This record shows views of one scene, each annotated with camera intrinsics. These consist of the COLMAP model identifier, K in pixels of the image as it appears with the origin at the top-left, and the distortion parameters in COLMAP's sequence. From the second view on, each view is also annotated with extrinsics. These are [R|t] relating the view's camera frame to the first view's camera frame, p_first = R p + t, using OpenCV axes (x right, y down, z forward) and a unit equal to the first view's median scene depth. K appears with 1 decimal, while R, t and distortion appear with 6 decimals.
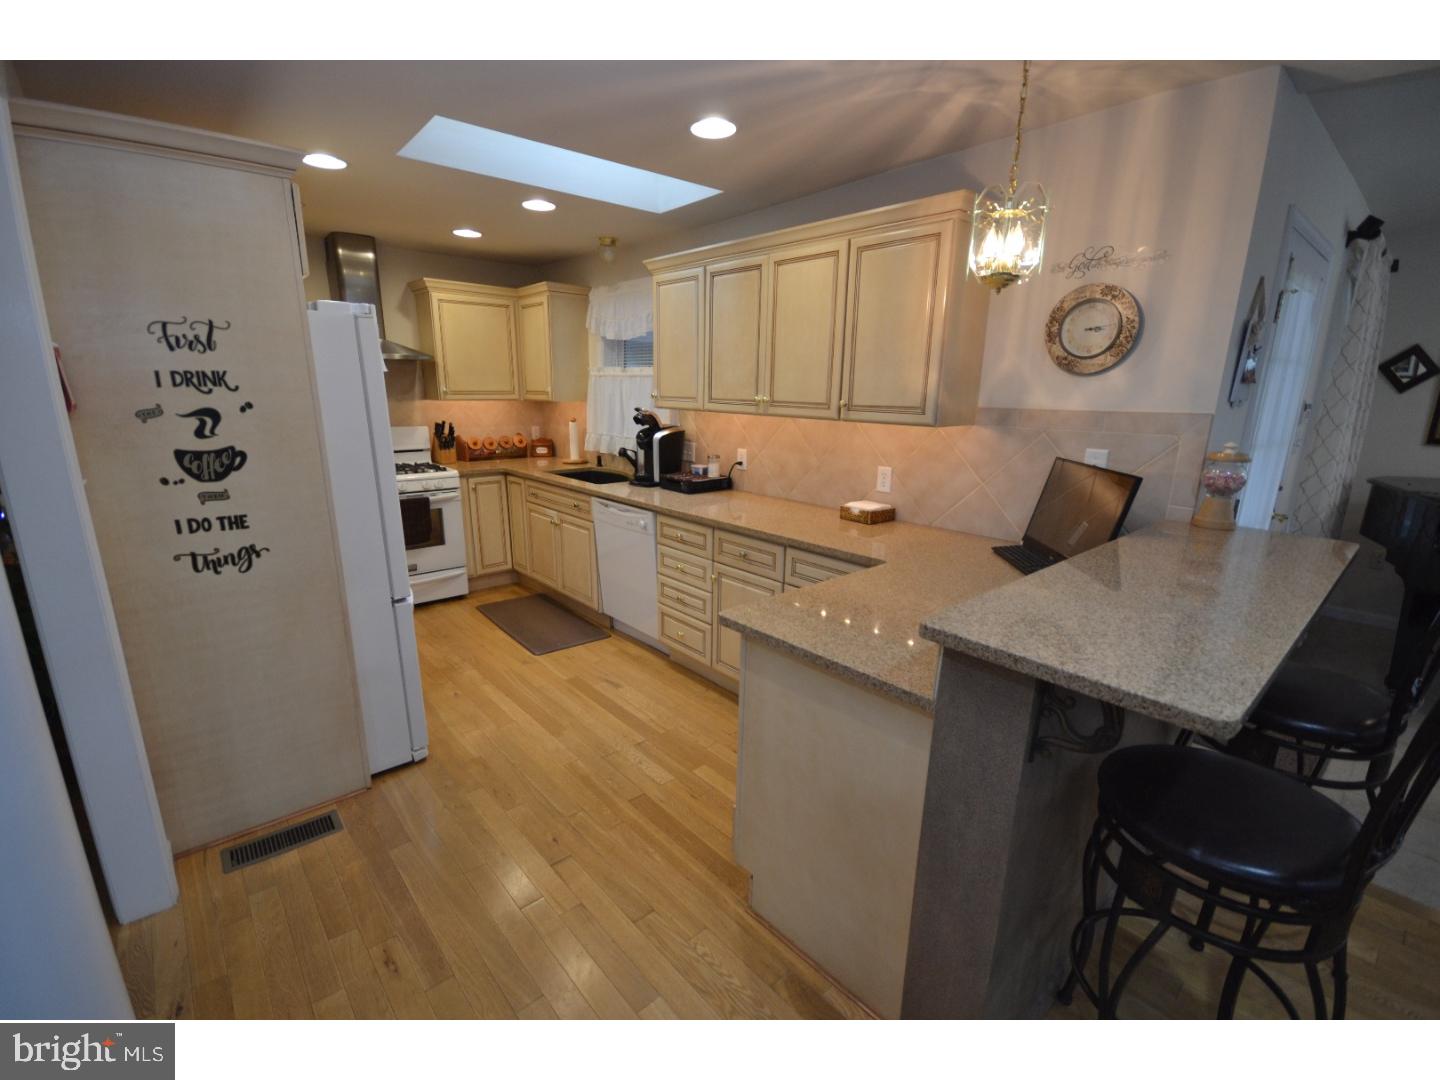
lens RADIAL K [[640.3, 0, 711.3], [0, 640.3, 546.8], [0, 0, 1]] dist [-0.004319, -0.004083]
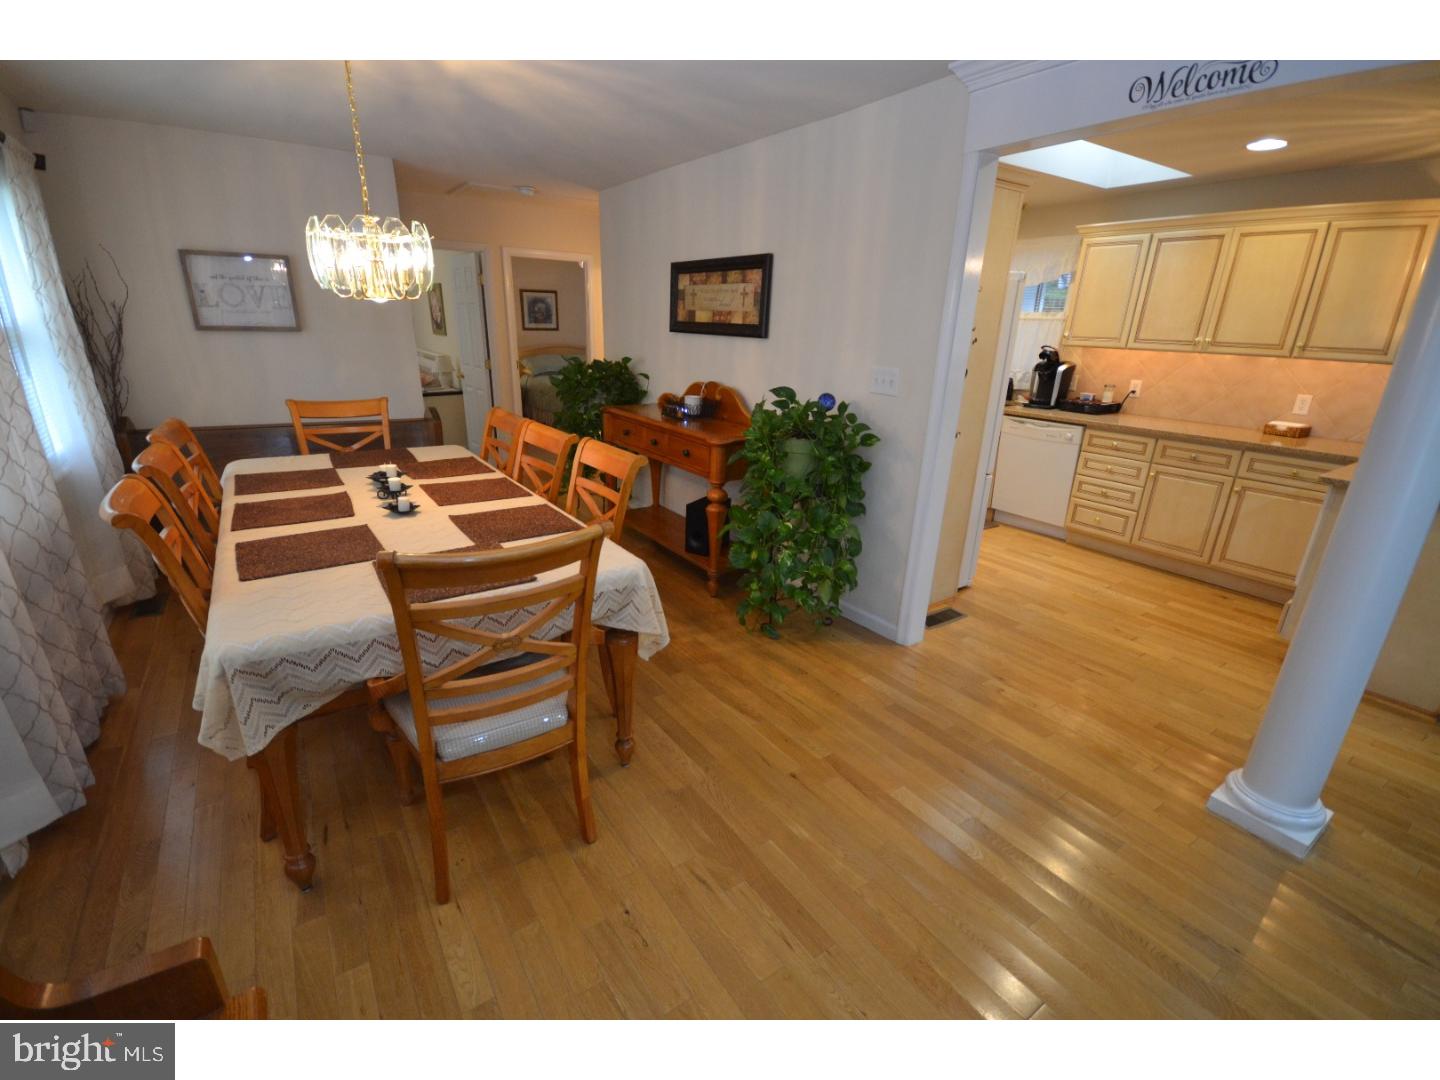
lens RADIAL K [[640.3, 0, 719.4], [0, 640.3, 550.1], [0, 0, 1]] dist [-0.004319, -0.004083]
pose [[0.991380, 0.052033, -0.120243, -0.720291], [-0.040326, 0.994386, 0.097826, 0.108435], [0.124658, -0.092134, 0.987913, -0.451966]]
